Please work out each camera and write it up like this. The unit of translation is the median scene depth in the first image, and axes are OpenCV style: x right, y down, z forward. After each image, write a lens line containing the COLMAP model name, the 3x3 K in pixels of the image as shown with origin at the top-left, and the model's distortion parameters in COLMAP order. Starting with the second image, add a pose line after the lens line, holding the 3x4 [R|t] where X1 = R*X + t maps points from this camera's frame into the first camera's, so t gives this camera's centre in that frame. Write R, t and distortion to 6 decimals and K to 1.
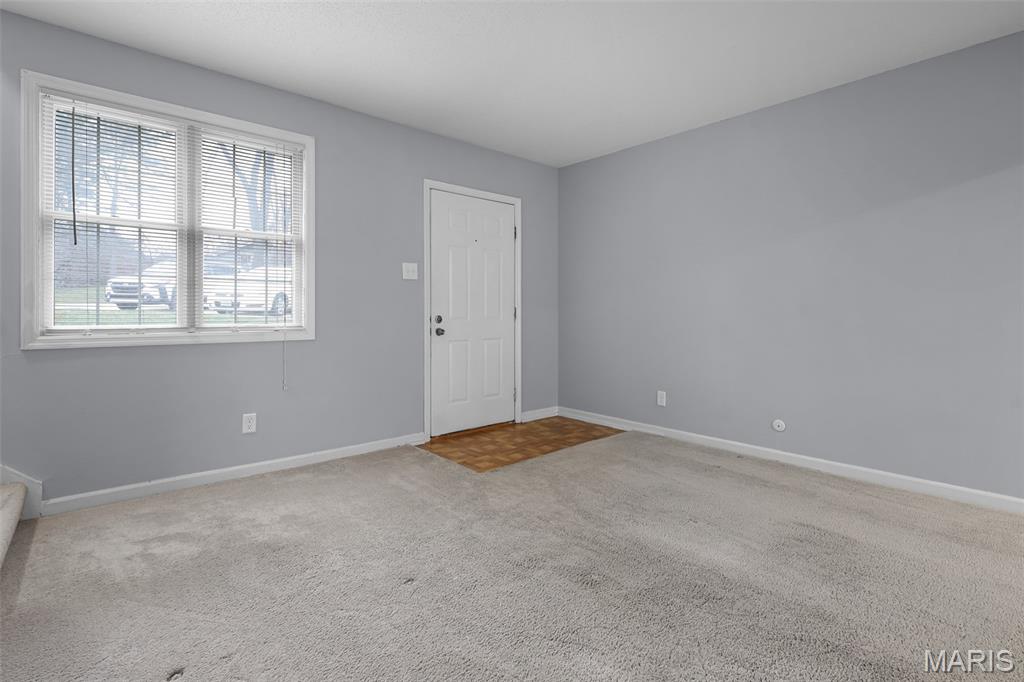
lens RADIAL K [[483.8, 0, 512.3], [0, 483.8, 310.1], [0, 0, 1]] dist [0.000766, 0.000347]
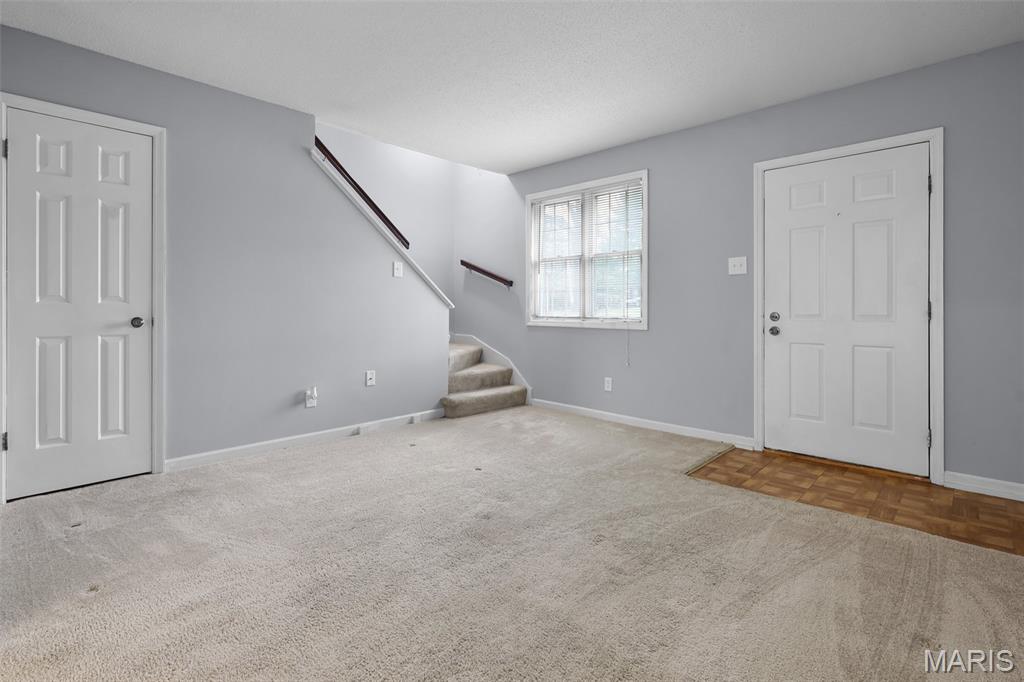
lens RADIAL K [[489.9, 0, 518.2], [0, 489.9, 305.0], [0, 0, 1]] dist [0.001057, -0.000547]
pose [[0.091579, -0.005631, -0.995782, 0.719274], [0.001440, 0.999984, -0.005522, 0.002610], [0.995797, -0.000928, 0.091586, 0.477636]]
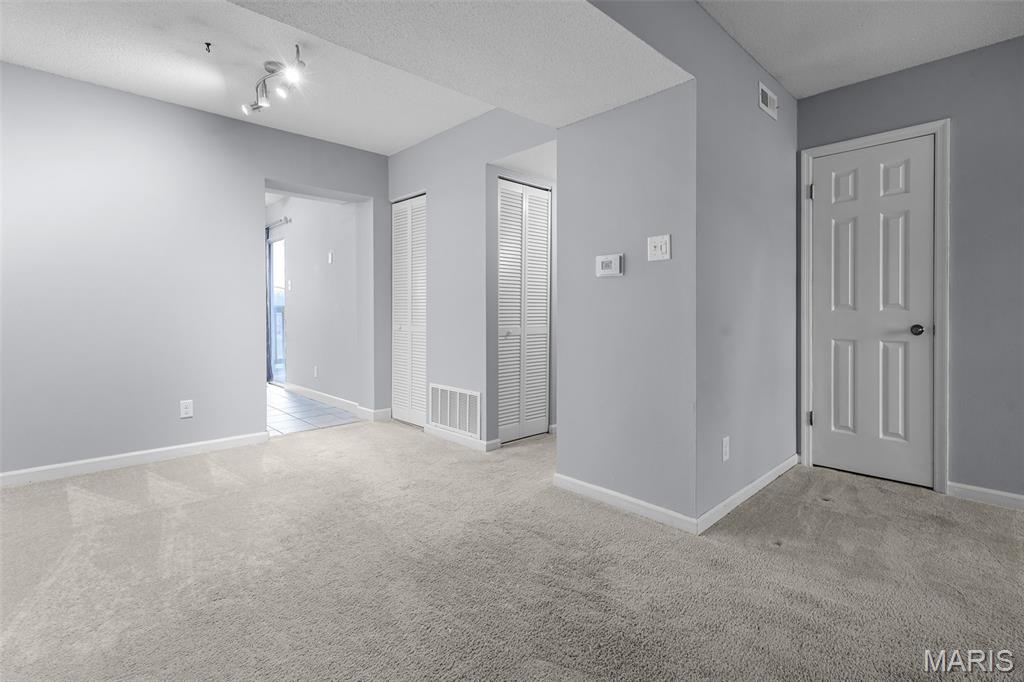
lens RADIAL K [[484.5, 0, 514.5], [0, 484.5, 316.7], [0, 0, 1]] dist [-0.000536, 0.000074]
pose [[-0.999469, -0.001433, -0.032554, 0.538649], [-0.001570, 0.999990, 0.004189, 0.002106], [0.032547, 0.004238, -0.999461, 0.679662]]
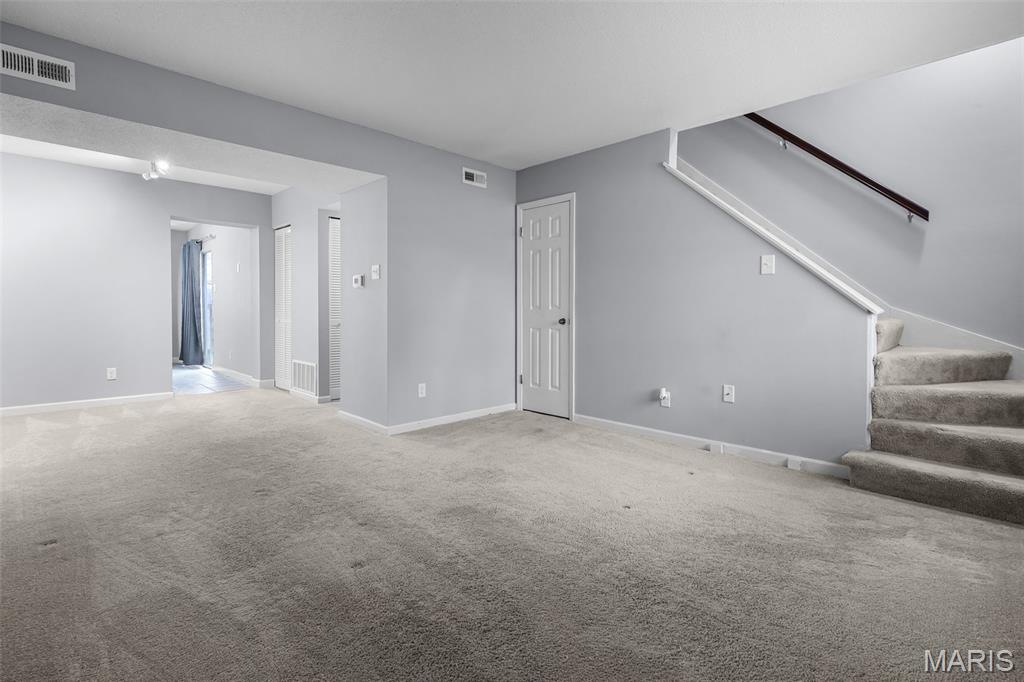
lens RADIAL K [[469.2, 0, 508.3], [0, 469.2, 325.3], [0, 0, 1]] dist [-0.004081, -0.000388]
pose [[-0.998071, -0.005870, -0.061806, 0.098685], [-0.007276, 0.999719, 0.022546, 0.008465], [0.061656, 0.022952, -0.997833, 1.118687]]
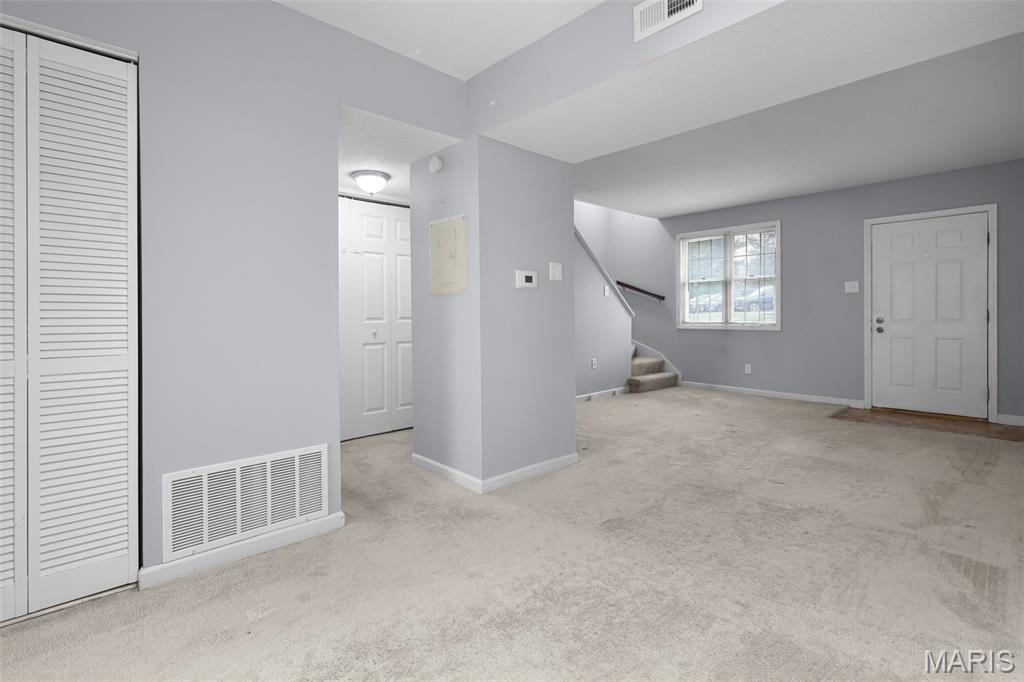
lens RADIAL K [[484.5, 0, 514.5], [0, 484.5, 316.7], [0, 0, 1]] dist [-0.000536, 0.000074]
pose [[0.031611, 0.003433, -0.999494, 1.210763], [0.010428, 0.999939, 0.003764, -0.007793], [0.999446, -0.010542, 0.031573, -0.057346]]
